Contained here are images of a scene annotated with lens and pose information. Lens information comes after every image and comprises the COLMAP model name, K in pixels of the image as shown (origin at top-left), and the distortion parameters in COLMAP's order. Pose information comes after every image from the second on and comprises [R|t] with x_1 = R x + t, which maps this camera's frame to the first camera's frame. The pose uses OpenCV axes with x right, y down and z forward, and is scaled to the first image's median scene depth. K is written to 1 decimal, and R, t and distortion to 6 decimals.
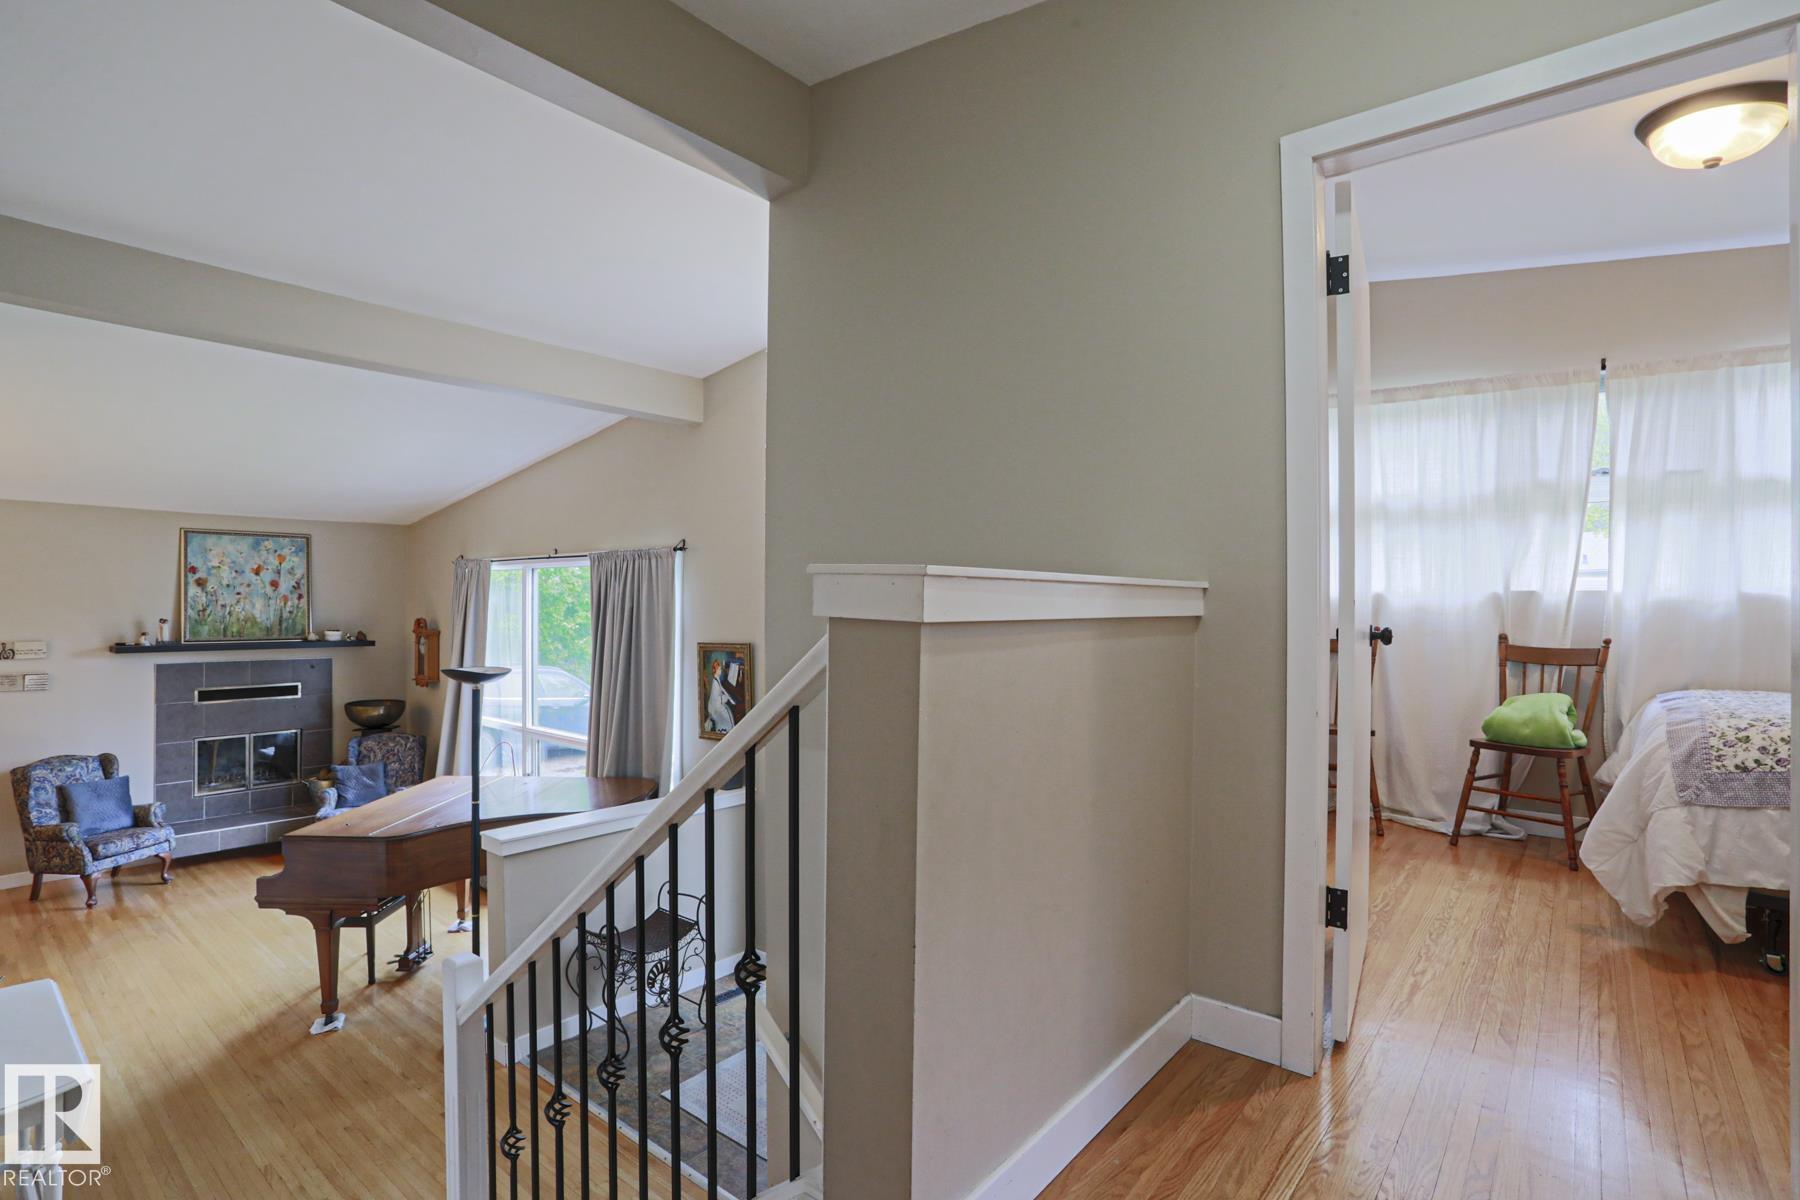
lens RADIAL K [[876.2, 0, 894.9], [0, 876.2, 597.0], [0, 0, 1]] dist [-0.071367, 0.026805]
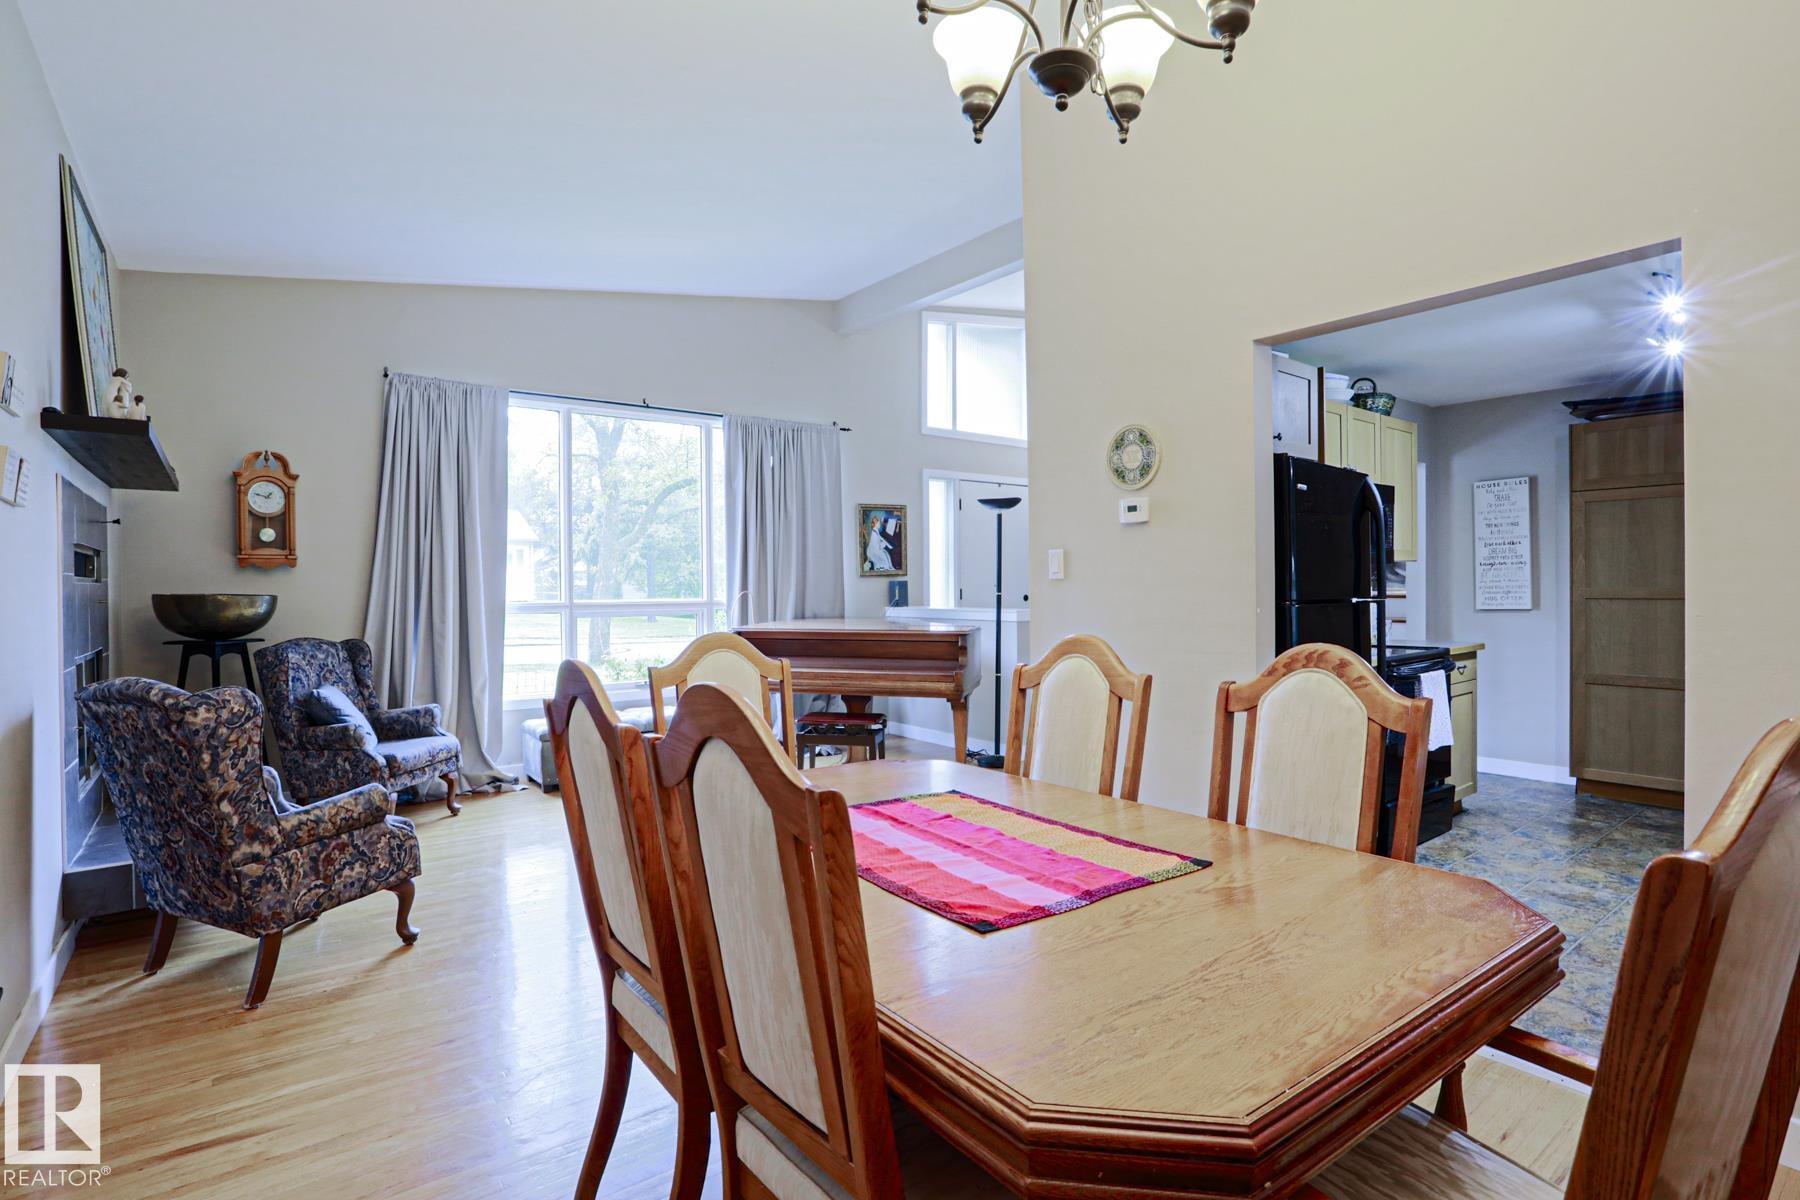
lens RADIAL K [[876.2, 0, 894.9], [0, 876.2, 597.0], [0, 0, 1]] dist [-0.071367, 0.026805]
pose [[0.230610, -0.019678, 0.972847, -1.362327], [-0.001096, 0.999790, 0.020483, 0.151186], [-0.973046, -0.005790, 0.230540, 0.589649]]
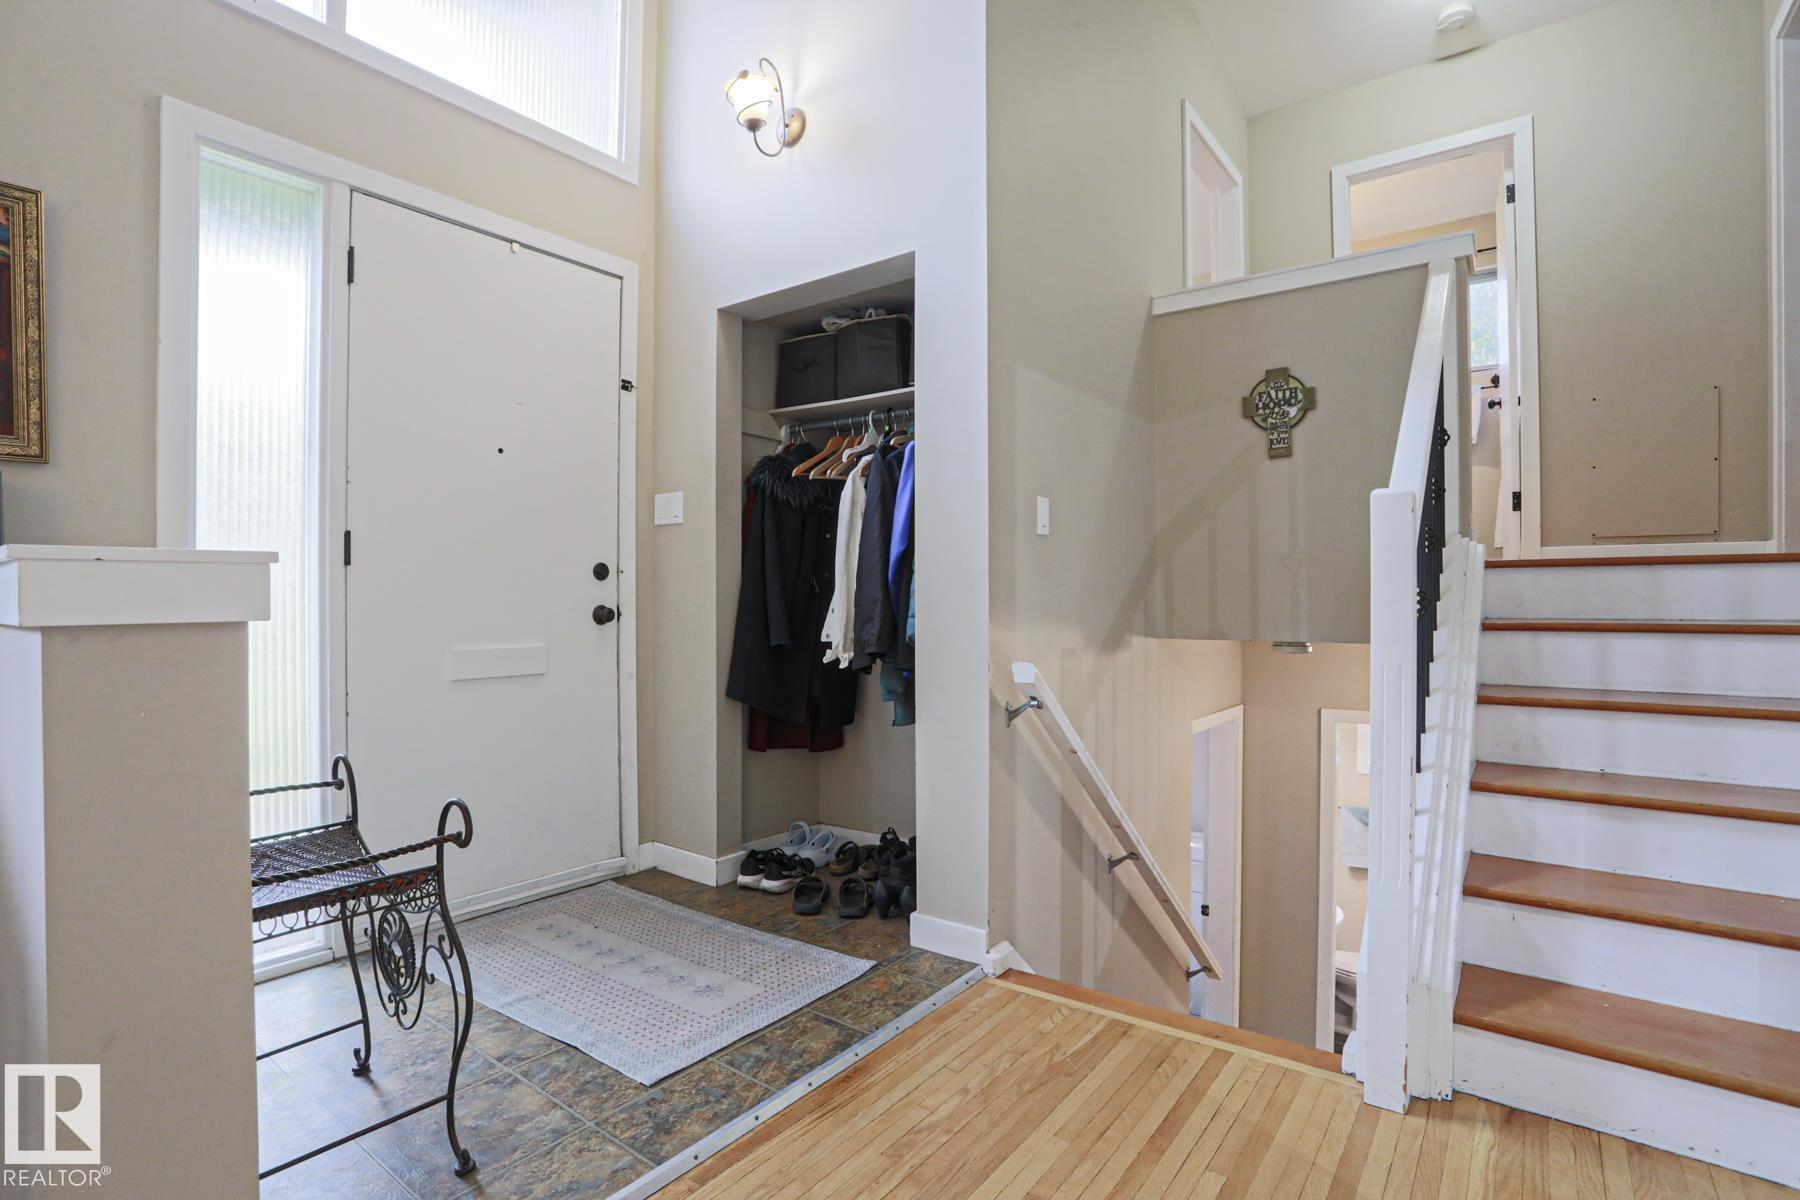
lens RADIAL K [[876.2, 0, 894.9], [0, 876.2, 597.0], [0, 0, 1]] dist [-0.071367, 0.026805]
pose [[-0.056113, -0.002659, 0.998421, -0.475386], [-0.011944, 0.999927, 0.001991, 0.193208], [-0.998353, -0.011813, -0.056141, 0.560199]]
